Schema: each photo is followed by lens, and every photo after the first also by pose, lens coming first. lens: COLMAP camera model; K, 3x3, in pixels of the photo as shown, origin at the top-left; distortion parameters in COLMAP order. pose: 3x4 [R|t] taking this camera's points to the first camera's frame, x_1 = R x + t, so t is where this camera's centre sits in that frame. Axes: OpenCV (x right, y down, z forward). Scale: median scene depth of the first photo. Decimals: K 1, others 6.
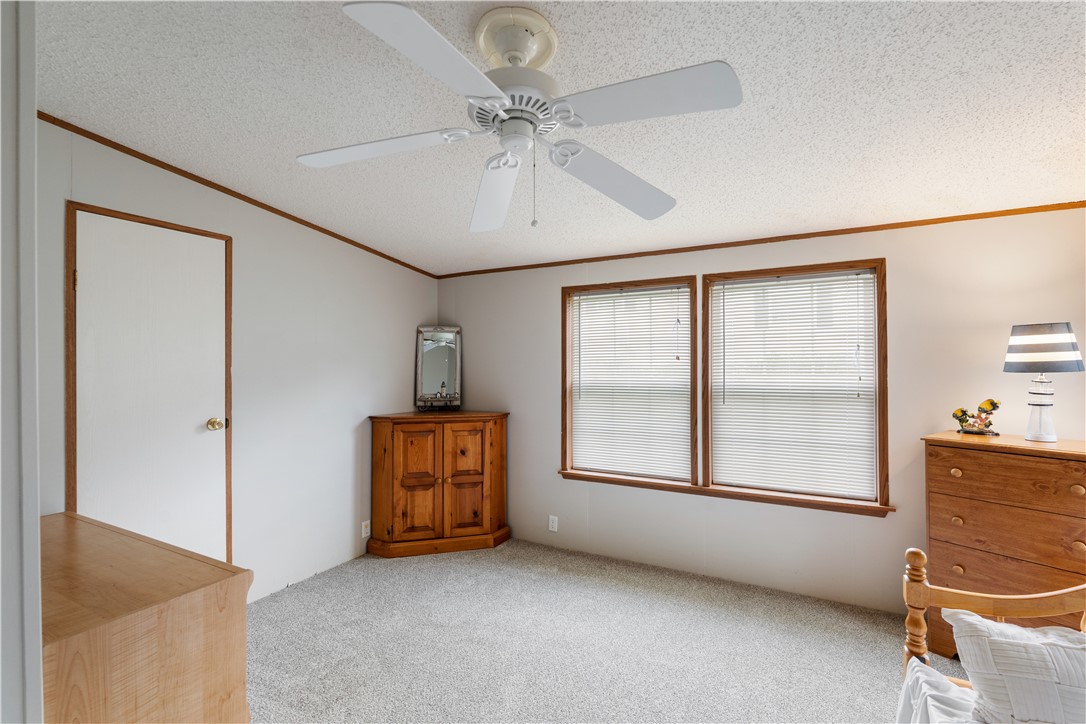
lens RADIAL K [[482.8, 0, 544.4], [0, 482.8, 356.8], [0, 0, 1]] dist [0.000461, -0.000230]
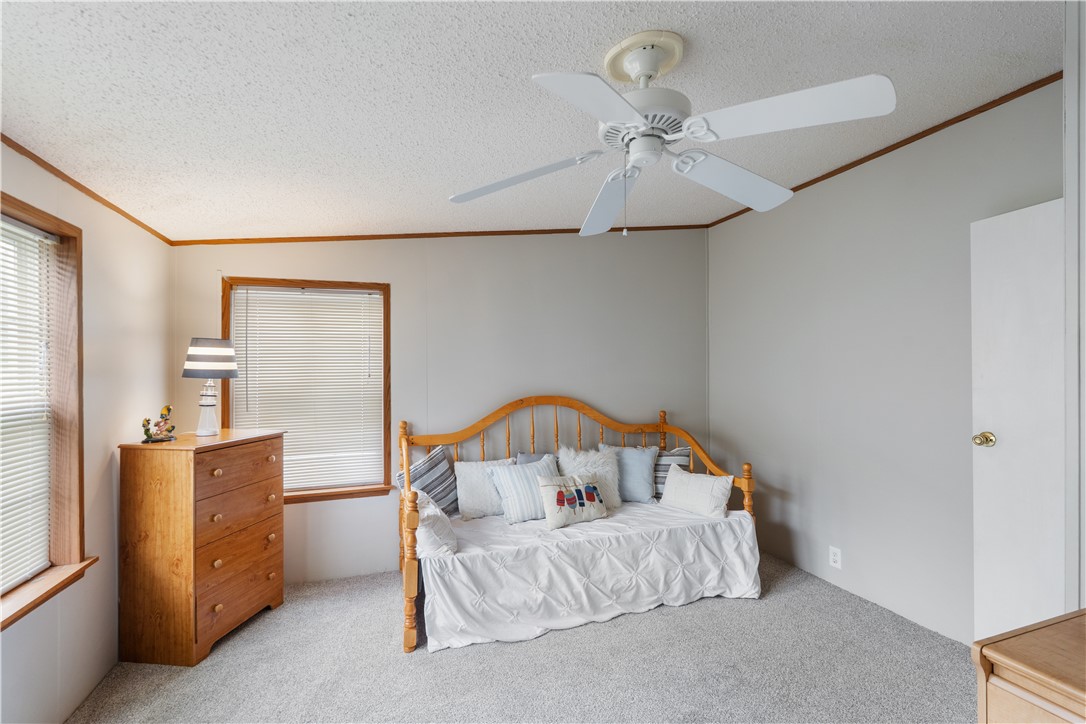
lens RADIAL K [[481.8, 0, 545.7], [0, 481.8, 364.8], [0, 0, 1]] dist [-0.002003, -0.000144]
pose [[-0.733704, 0.017697, 0.679238, -0.343020], [-0.000889, 0.999635, -0.027006, 0.025585], [-0.679468, -0.020418, -0.733421, 1.099182]]
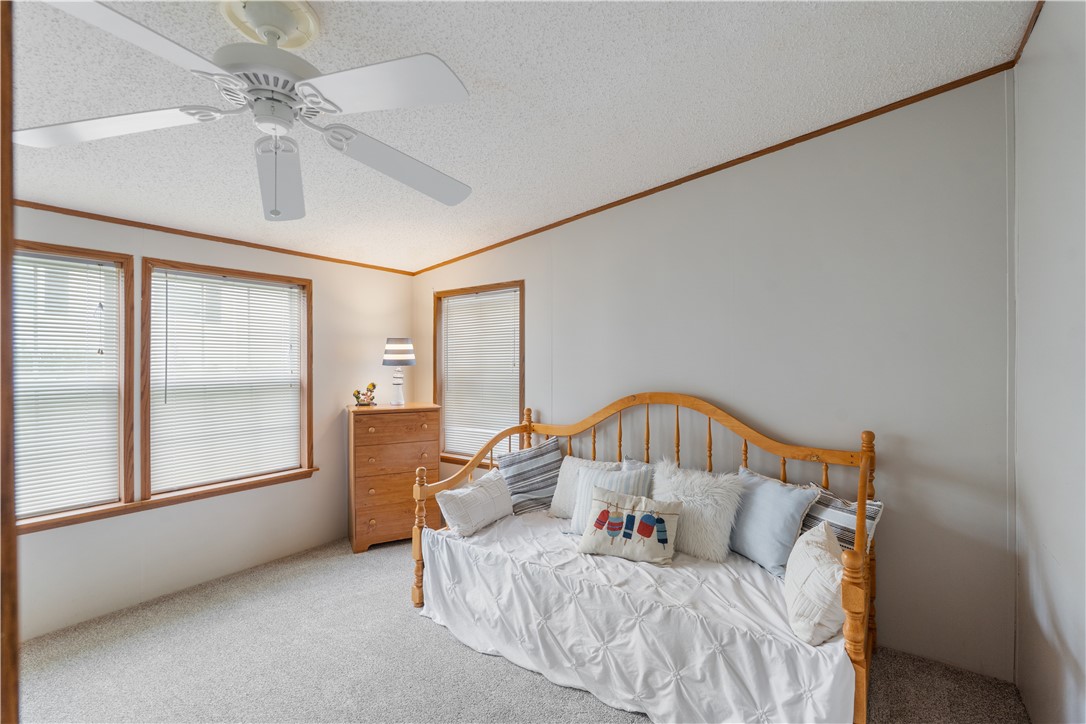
lens RADIAL K [[476.7, 0, 542.8], [0, 476.7, 359.0], [0, 0, 1]] dist [-0.001765, -0.000959]
pose [[0.135253, 0.010244, 0.990758, -0.511987], [-0.013202, 0.999876, -0.008536, 0.014013], [-0.990723, -0.011925, 0.135371, 0.208702]]
